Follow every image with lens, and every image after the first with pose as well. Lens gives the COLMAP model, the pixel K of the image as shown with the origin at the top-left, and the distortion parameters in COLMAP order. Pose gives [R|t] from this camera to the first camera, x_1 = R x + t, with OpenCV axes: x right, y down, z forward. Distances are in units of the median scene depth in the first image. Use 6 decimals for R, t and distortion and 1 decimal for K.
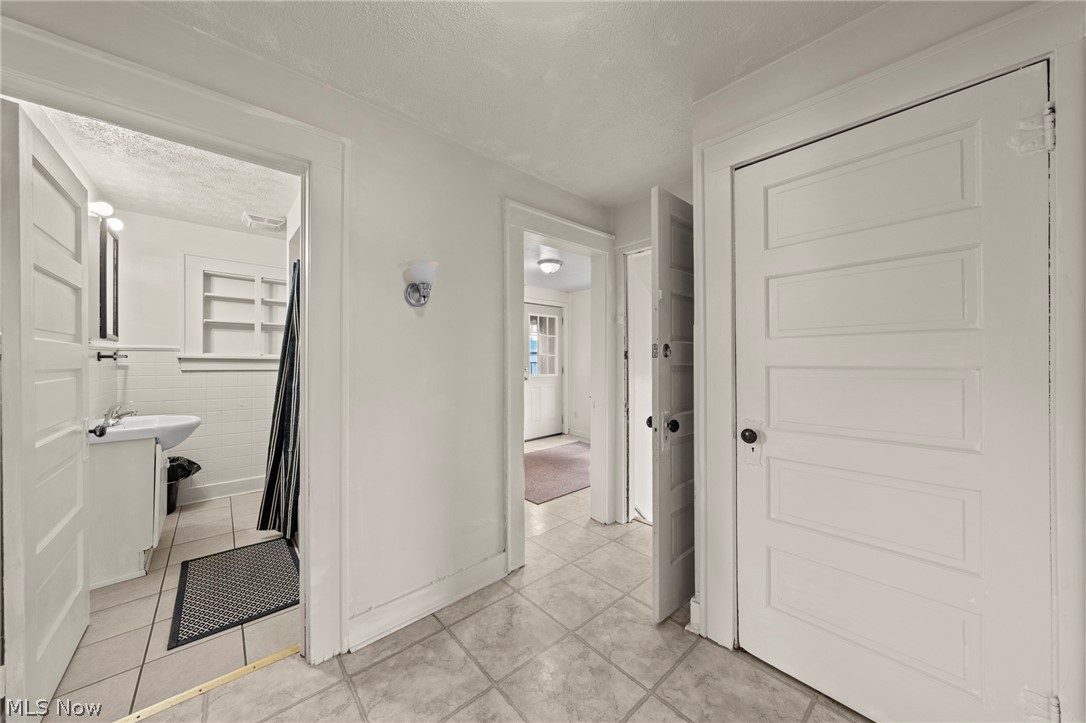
lens RADIAL K [[370.4, 0, 541.8], [0, 370.4, 360.4], [0, 0, 1]] dist [-0.000036, 0.000000]
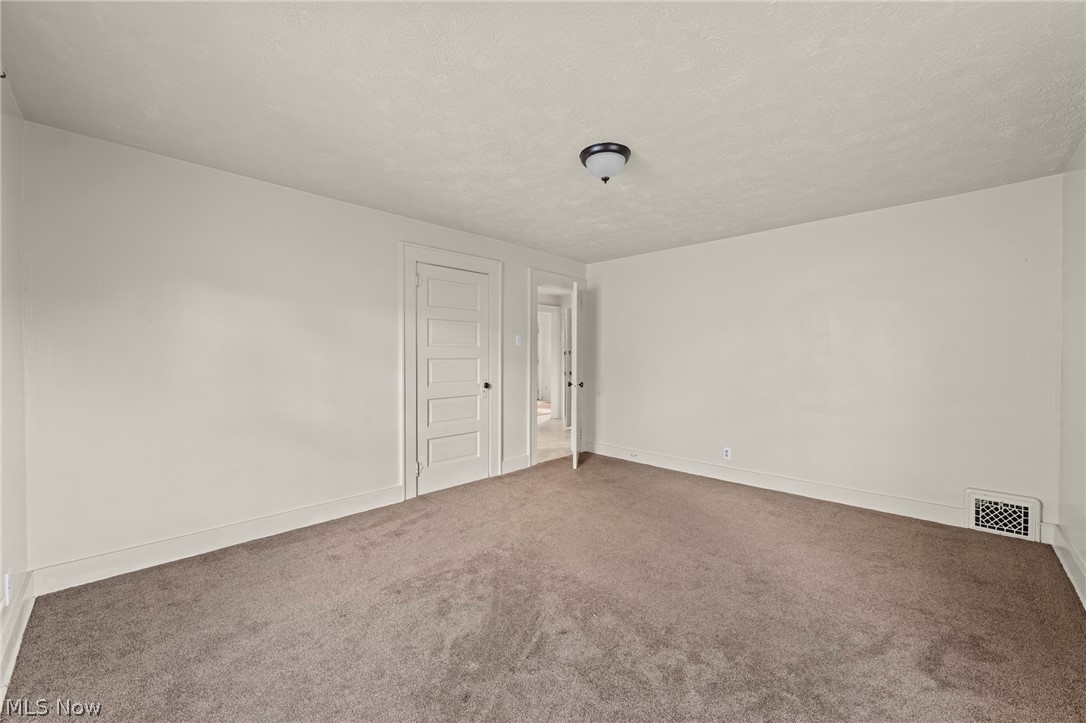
lens RADIAL K [[428.1, 0, 543.9], [0, 428.1, 361.0], [0, 0, 1]] dist [-0.002159, 0.000208]
pose [[0.997126, 0.000697, 0.075757, -0.142219], [-0.001236, 0.999974, 0.007067, 0.015897], [-0.075751, -0.007140, 0.997101, -1.967285]]
